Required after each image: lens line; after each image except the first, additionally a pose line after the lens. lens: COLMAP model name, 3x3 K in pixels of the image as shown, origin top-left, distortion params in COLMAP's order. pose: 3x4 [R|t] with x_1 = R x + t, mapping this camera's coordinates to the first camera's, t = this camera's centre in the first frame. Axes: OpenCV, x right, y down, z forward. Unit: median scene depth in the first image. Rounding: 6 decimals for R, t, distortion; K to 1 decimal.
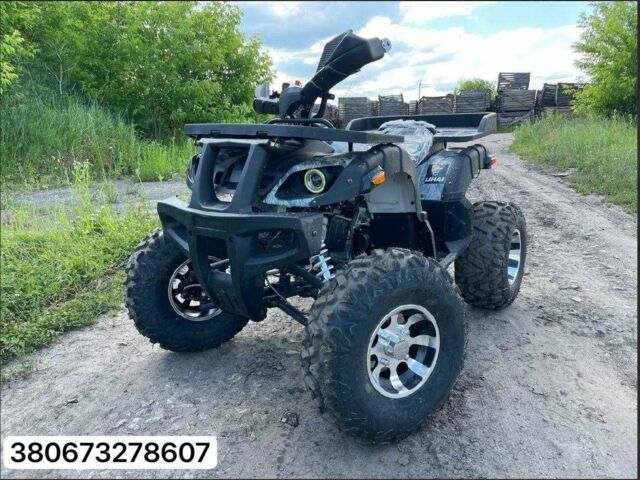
lens RADIAL K [[482.4, 0, 334.0], [0, 482.4, 270.0], [0, 0, 1]] dist [0.048724, -0.046024]
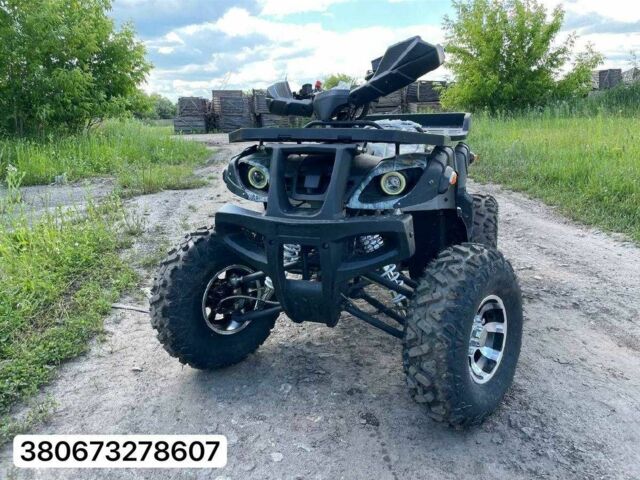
lens RADIAL K [[482.4, 0, 339.7], [0, 482.4, 270.3], [0, 0, 1]] dist [0.048724, -0.046024]
pose [[0.963322, -0.082811, 0.255251, -0.340287], [0.079790, 0.996565, 0.022187, -0.026799], [-0.256212, -0.001007, 0.966620, 0.034123]]
